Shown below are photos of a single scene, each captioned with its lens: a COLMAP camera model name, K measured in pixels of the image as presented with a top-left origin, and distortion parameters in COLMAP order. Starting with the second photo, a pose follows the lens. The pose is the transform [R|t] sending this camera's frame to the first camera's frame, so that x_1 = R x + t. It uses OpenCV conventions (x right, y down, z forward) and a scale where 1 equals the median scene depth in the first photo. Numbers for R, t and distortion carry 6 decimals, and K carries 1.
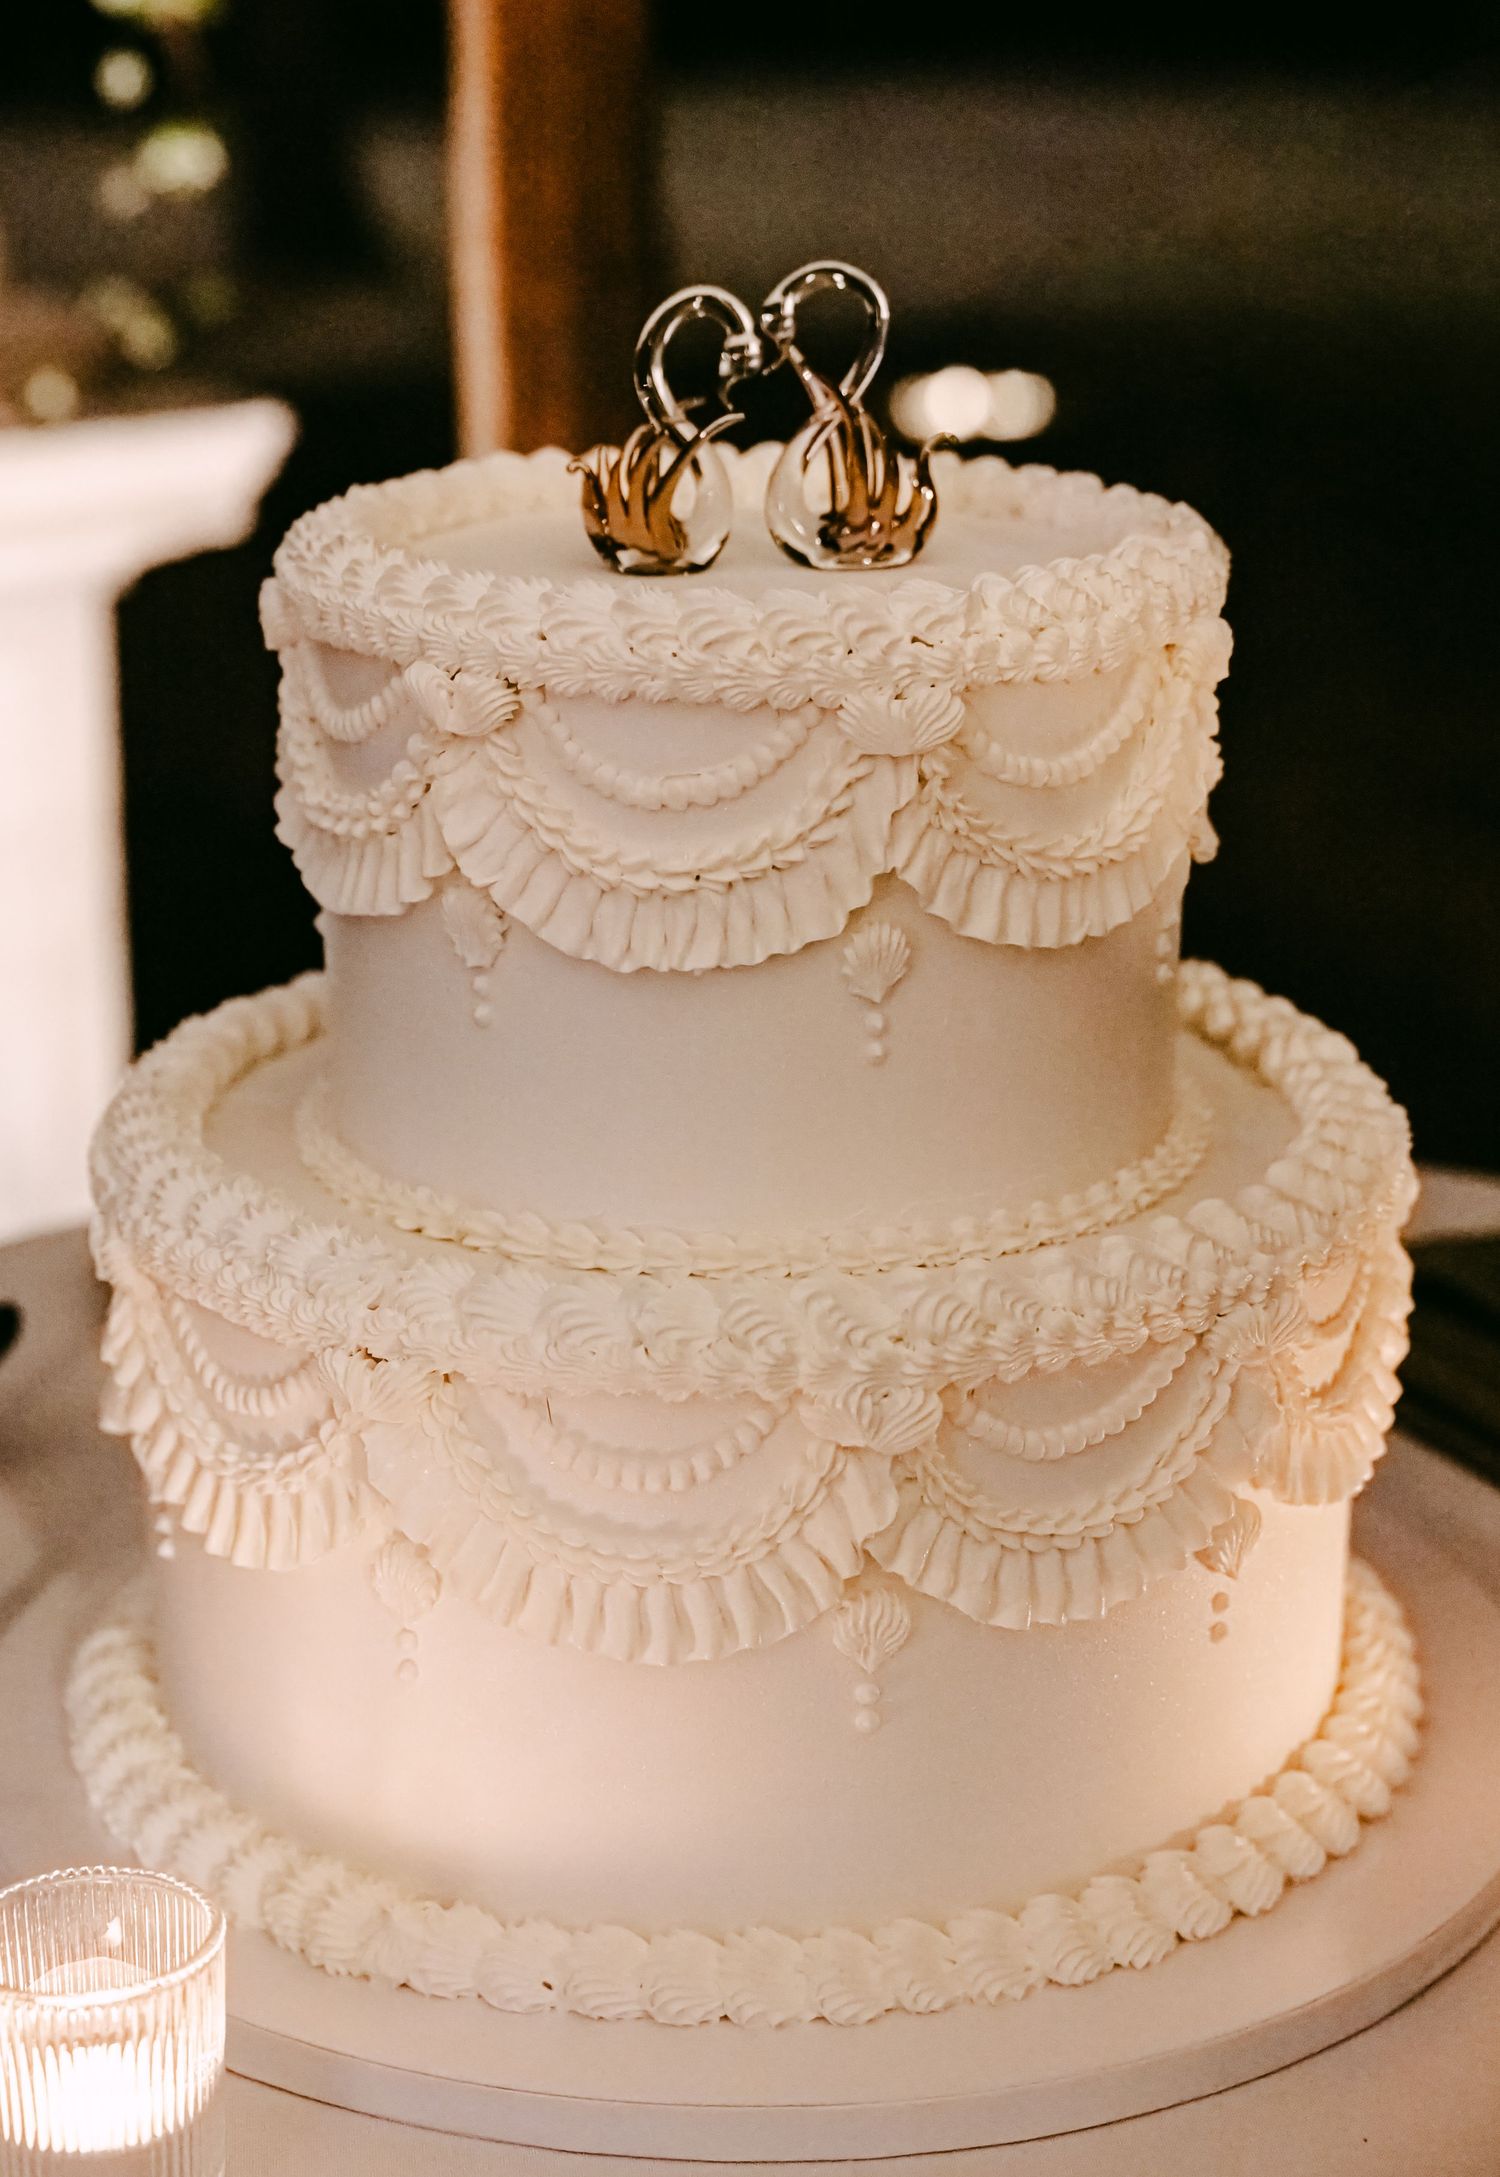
lens RADIAL K [[3817.4, 0, 756.3], [0, 3817.4, 1079.6], [0, 0, 1]] dist [0.158027, 0.000000]
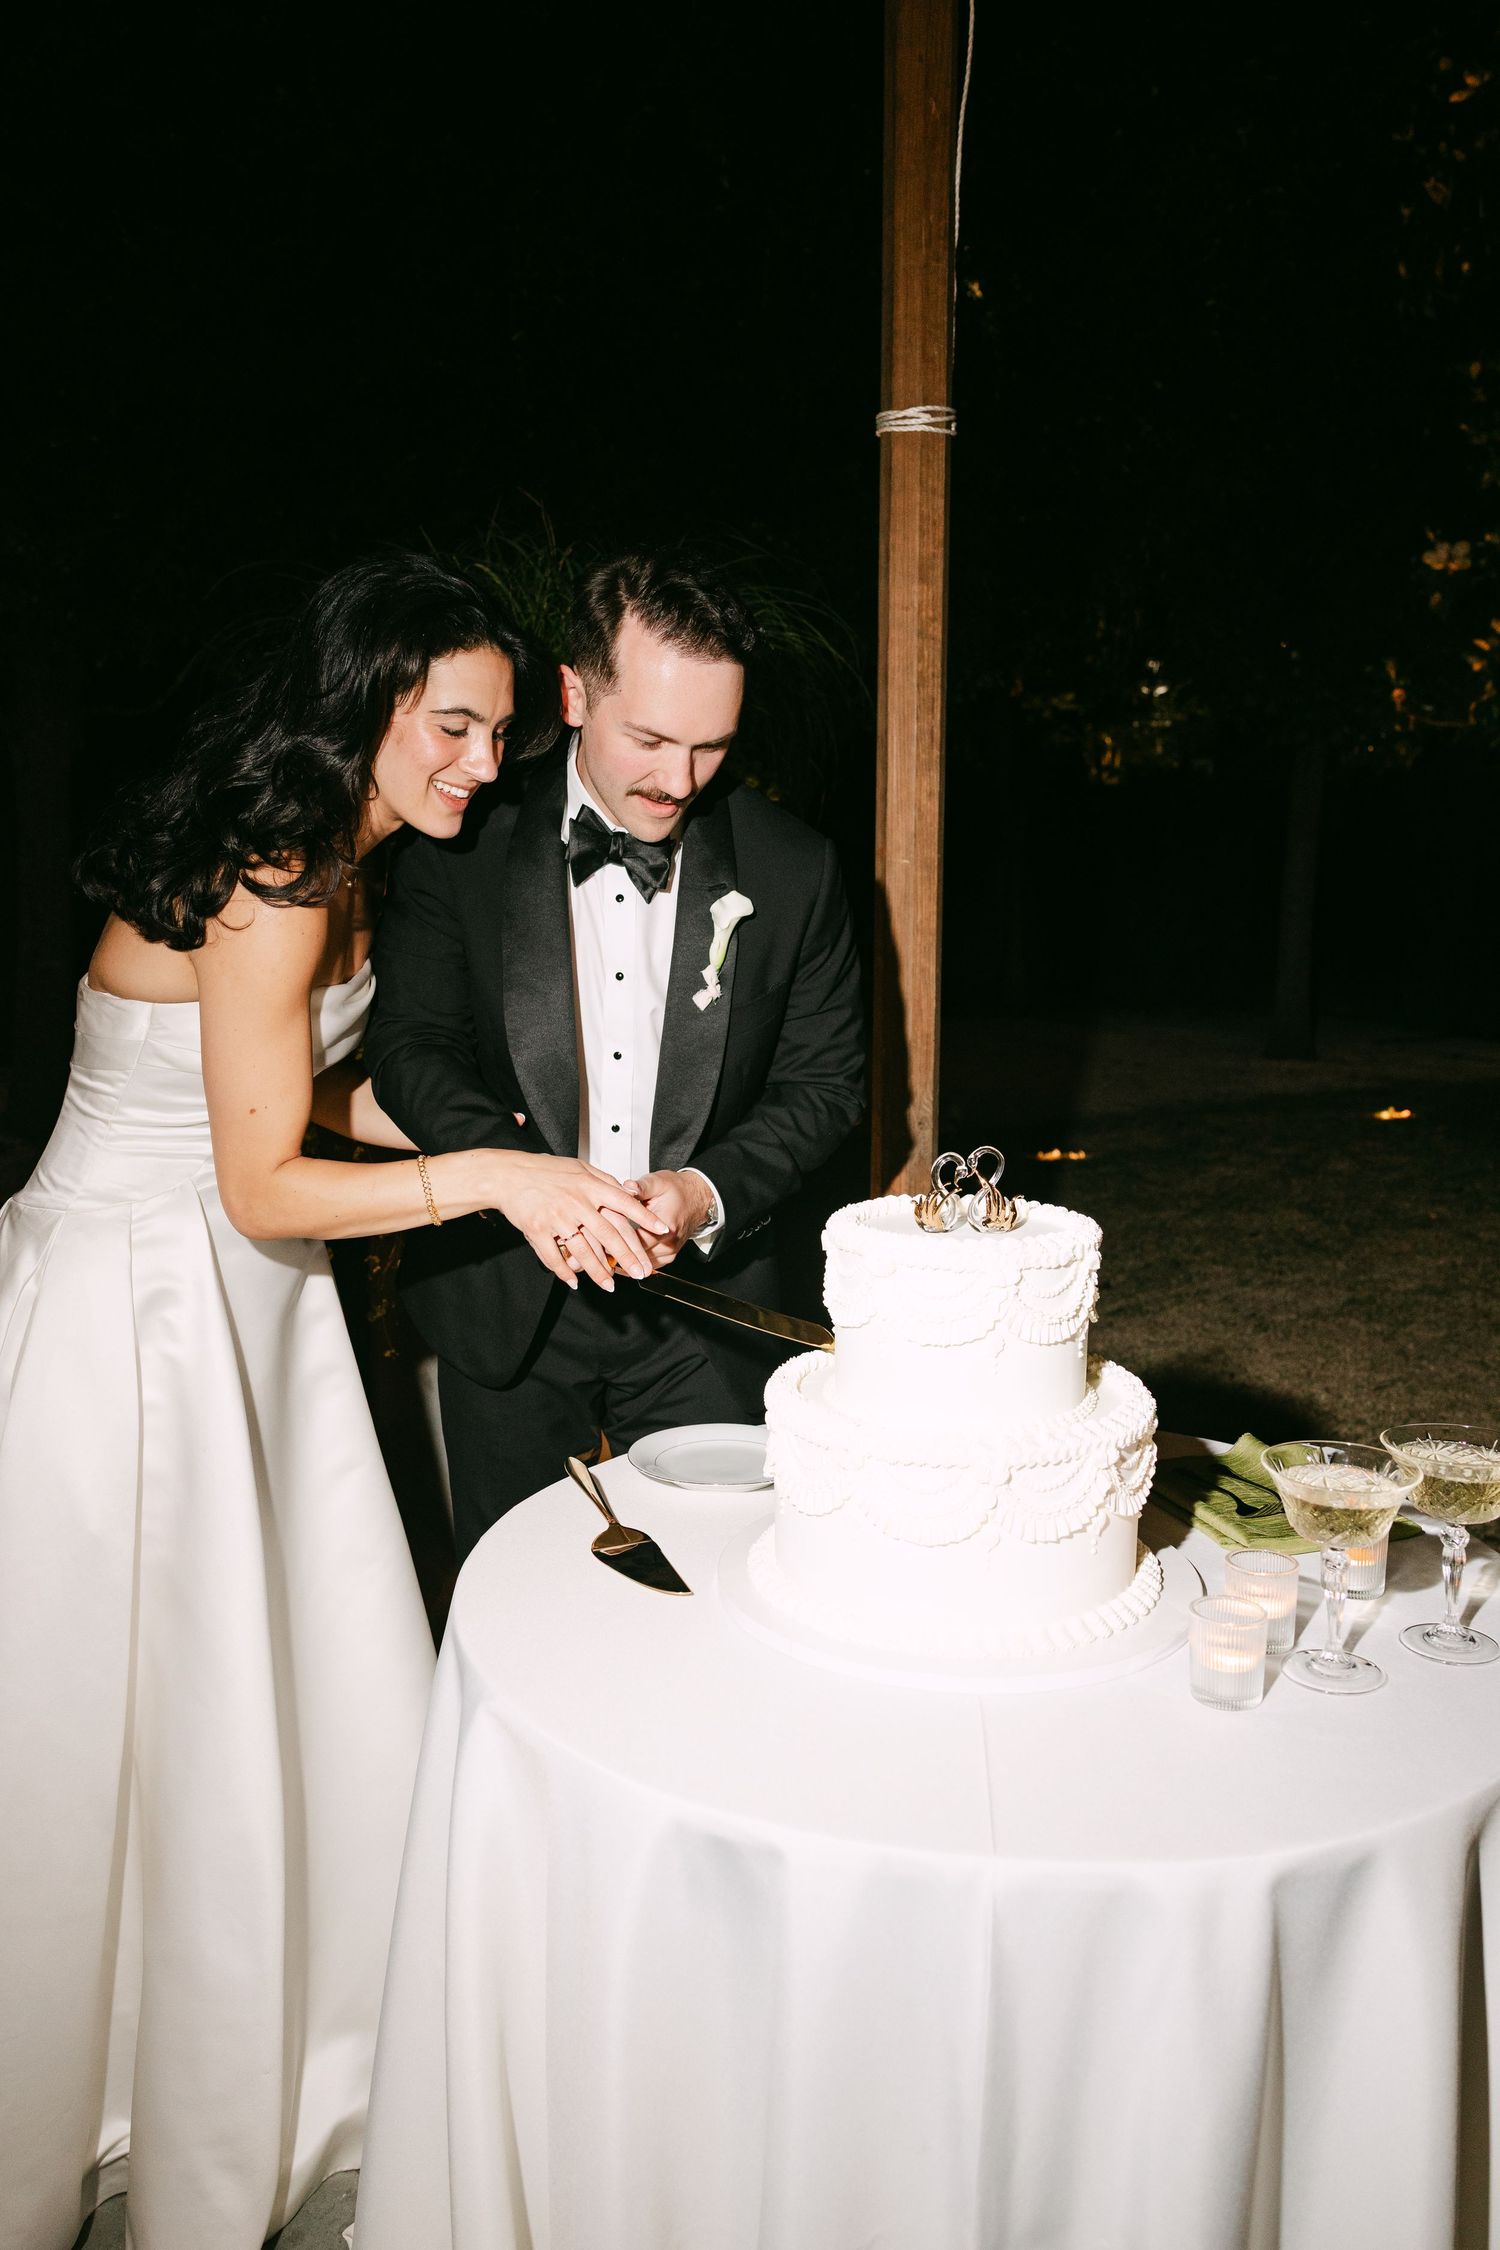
lens RADIAL K [[1746.3, 0, 783.4], [0, 1746.3, 1099.3], [0, 0, 1]] dist [-0.004402, -0.014967]
pose [[0.993408, 0.025662, -0.111719, 0.011737], [-0.047032, 0.980052, -0.193094, 0.065679], [0.104535, 0.197075, 0.974799, -0.616311]]
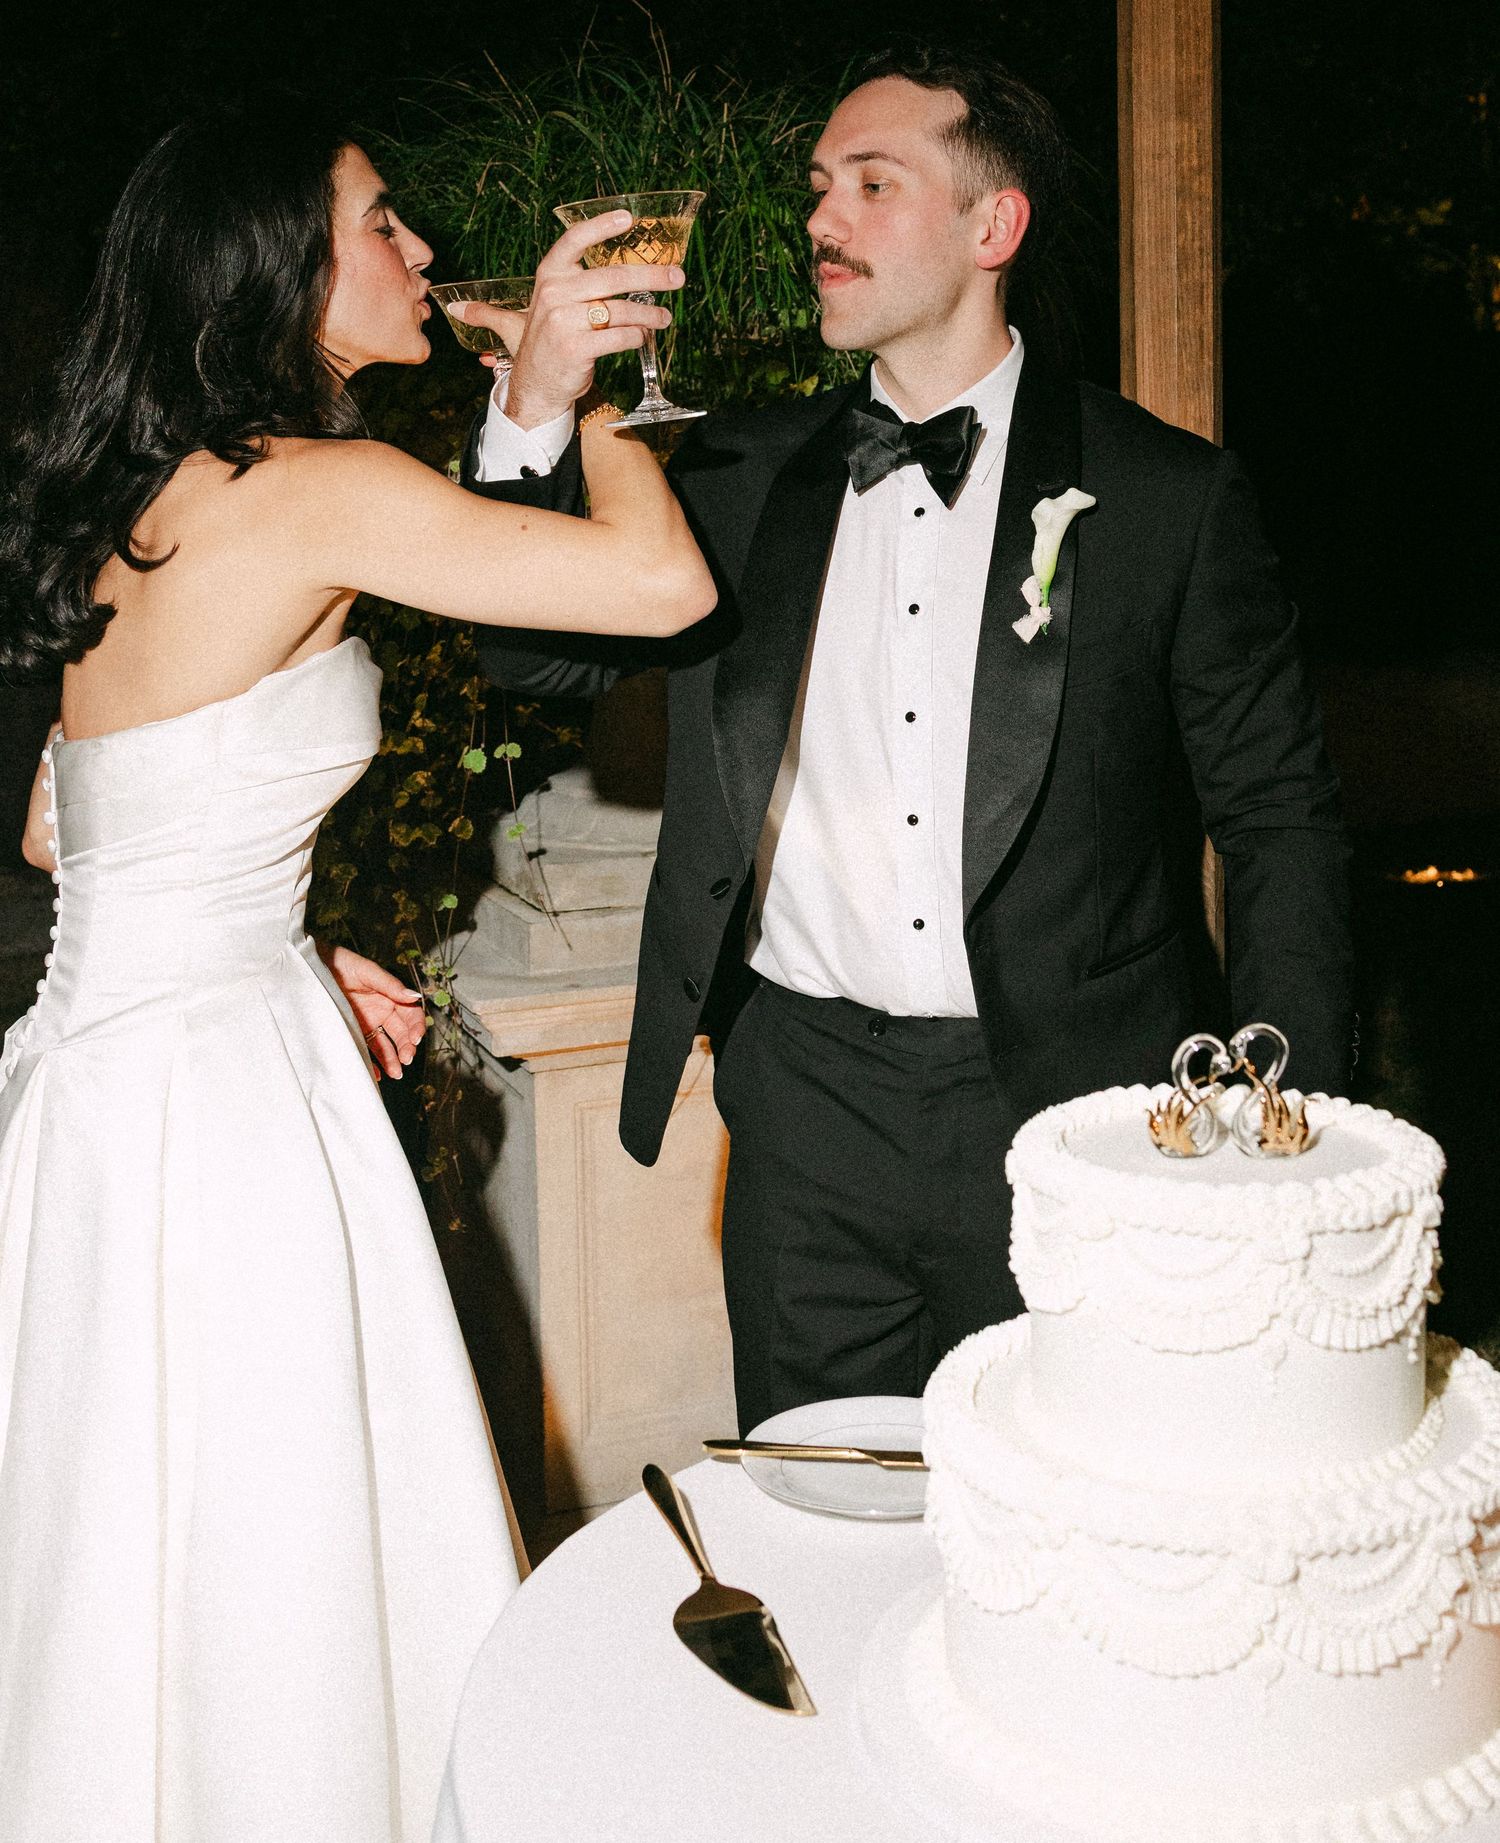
lens RADIAL K [[2395.1, 0, 783.5], [0, 2395.1, 677.4], [0, 0, 1]] dist [-0.003085, 0.000000]
pose [[0.974420, 0.004788, -0.224685, 0.064471], [-0.056070, 0.973337, -0.222422, -0.084692], [0.217629, 0.229330, 0.948707, -0.479732]]
